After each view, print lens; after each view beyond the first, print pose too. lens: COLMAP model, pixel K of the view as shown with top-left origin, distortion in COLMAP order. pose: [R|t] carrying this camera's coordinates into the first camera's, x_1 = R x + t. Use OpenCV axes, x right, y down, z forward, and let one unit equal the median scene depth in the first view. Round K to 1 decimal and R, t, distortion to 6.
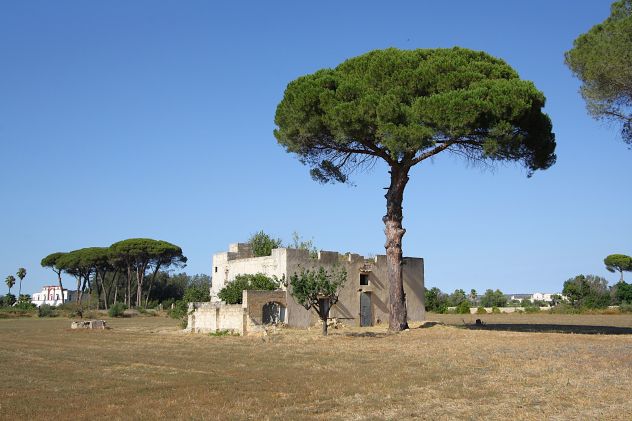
lens RADIAL K [[616.1, 0, 316.0], [0, 616.1, 210.5], [0, 0, 1]] dist [0.003547, 0.008754]
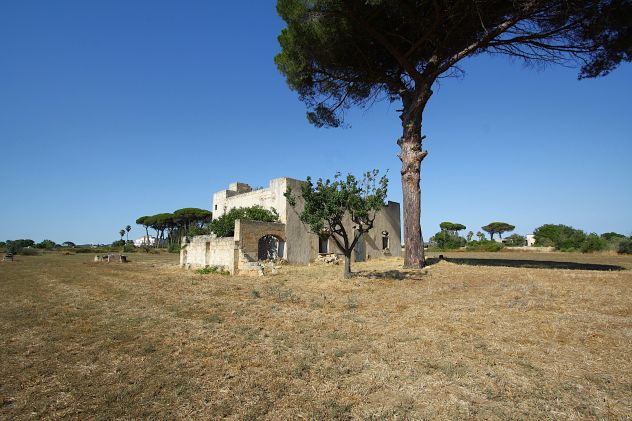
lens RADIAL K [[294.6, 0, 316.0], [0, 294.6, 210.5], [0, 0, 1]] dist [-0.015750, 0.000824]
pose [[0.995710, 0.016833, 0.090986, -0.042333], [-0.019195, 0.999500, 0.025142, 0.096981], [-0.090517, -0.026780, 0.995535, 0.549882]]
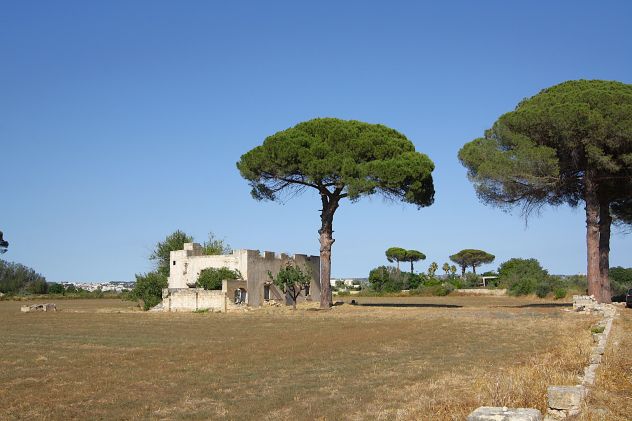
lens RADIAL K [[616.1, 0, 316.0], [0, 616.1, 210.5], [0, 0, 1]] dist [0.003547, 0.008754]
pose [[0.937082, 0.042103, 0.346563, -0.380889], [-0.050440, 0.998613, 0.015068, -0.054468], [-0.345448, -0.031601, 0.937906, -0.346239]]
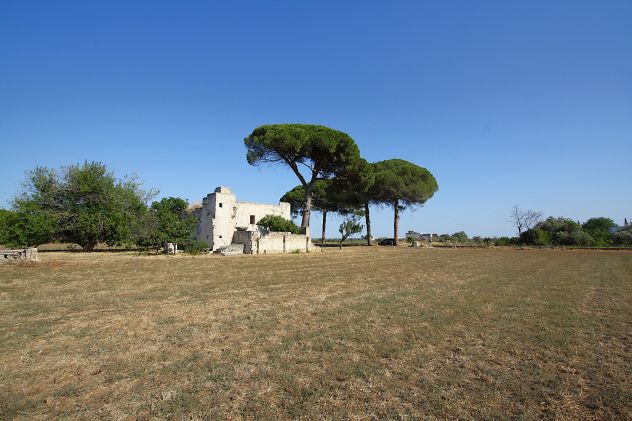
lens RADIAL K [[294.6, 0, 316.0], [0, 294.6, 210.5], [0, 0, 1]] dist [-0.015750, 0.000824]
pose [[-0.081067, 0.112735, 0.990313, -0.876044], [-0.156951, 0.979743, -0.124380, 0.171075], [-0.984274, -0.165513, -0.061731, 0.959839]]
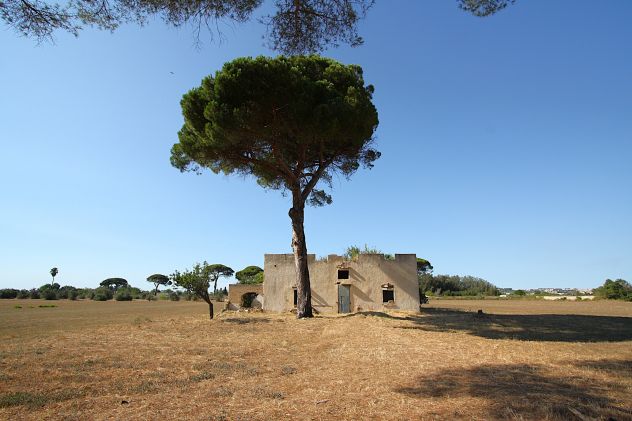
lens RADIAL K [[300.2, 0, 313.7], [0, 300.2, 213.1], [0, 0, 1]] dist [-0.017270, 0.001220]
pose [[0.739295, -0.171868, -0.651080, 0.496925], [0.098232, 0.984063, -0.148225, 0.080274], [0.666178, 0.045625, 0.744395, 0.542823]]
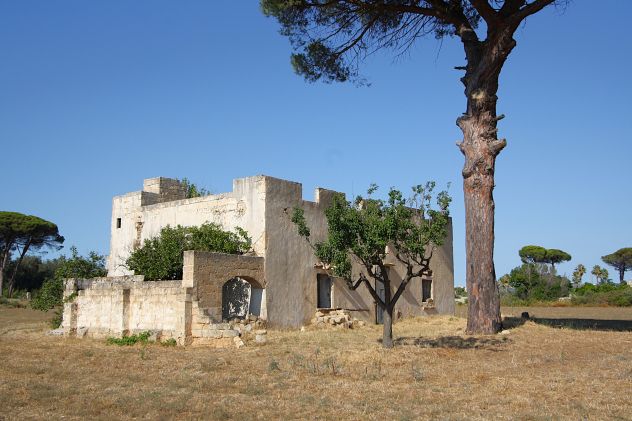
lens RADIAL K [[623.6, 0, 315.1], [0, 623.6, 209.0], [0, 0, 1]] dist [0.015648, 0.007959]
pose [[0.984460, 0.030733, 0.172896, -0.095758], [-0.032712, 0.999428, 0.008604, 0.081974], [-0.172533, -0.014126, 0.984902, 0.460652]]
